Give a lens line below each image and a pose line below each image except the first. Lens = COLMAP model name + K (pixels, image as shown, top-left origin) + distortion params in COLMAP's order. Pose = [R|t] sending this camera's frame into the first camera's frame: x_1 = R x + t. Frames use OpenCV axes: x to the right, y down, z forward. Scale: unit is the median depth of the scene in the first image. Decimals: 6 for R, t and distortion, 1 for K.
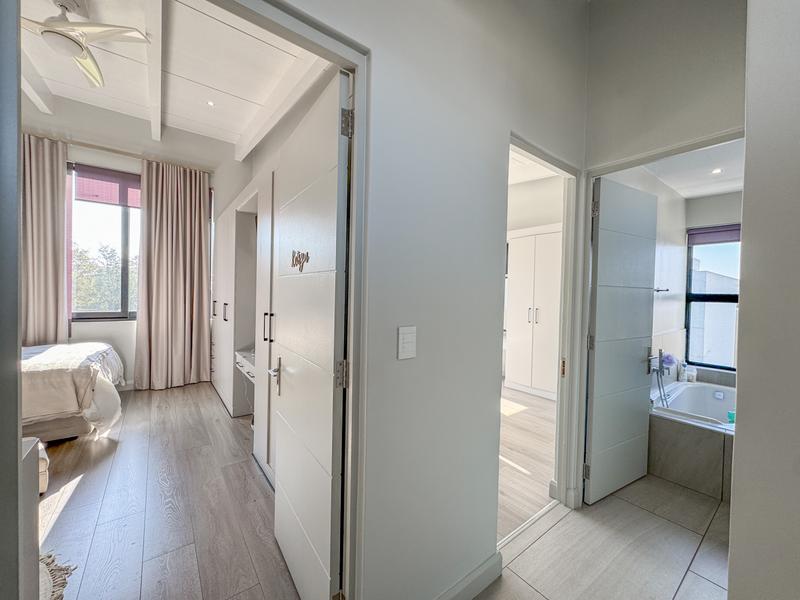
lens RADIAL K [[316.8, 0, 400.0], [0, 316.8, 300.0], [0, 0, 1]] dist [-0.000692, 0.000169]
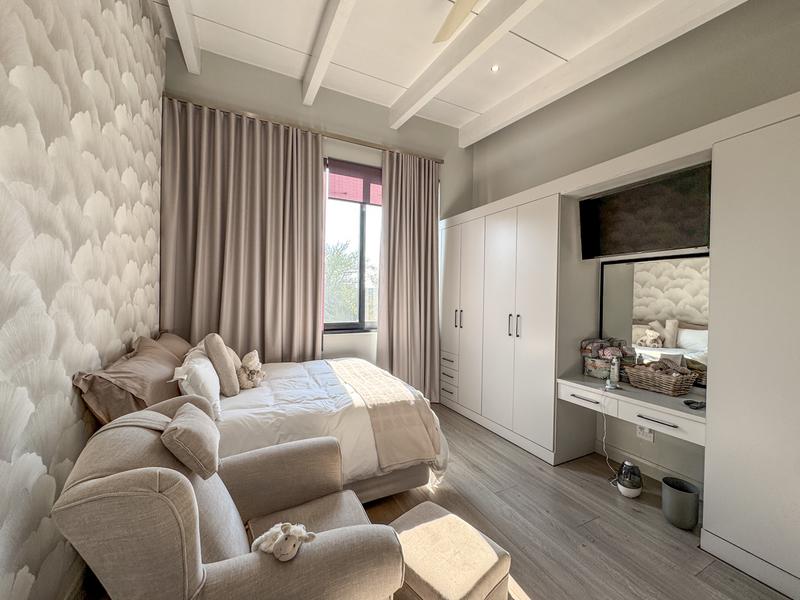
lens RADIAL K [[319.5, 0, 403.0], [0, 319.5, 299.3], [0, 0, 1]] dist [0.002210, 0.000323]
pose [[0.982108, -0.004158, -0.188272, -0.622799], [0.002024, 0.999932, -0.011525, -0.018414], [0.188307, 0.010938, 0.982049, 0.143712]]
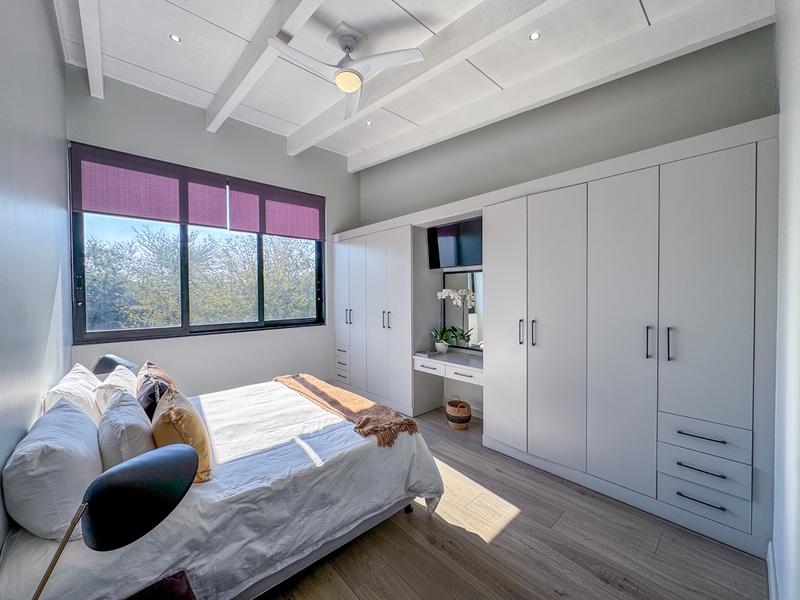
lens RADIAL K [[316.8, 0, 400.0], [0, 316.8, 300.0], [0, 0, 1]] dist [-0.000692, 0.000169]
pose [[0.996305, -0.028317, 0.081084, -0.545239], [0.028425, 0.999596, -0.000177, -0.024797], [-0.081046, 0.002481, 0.996707, -0.059892]]
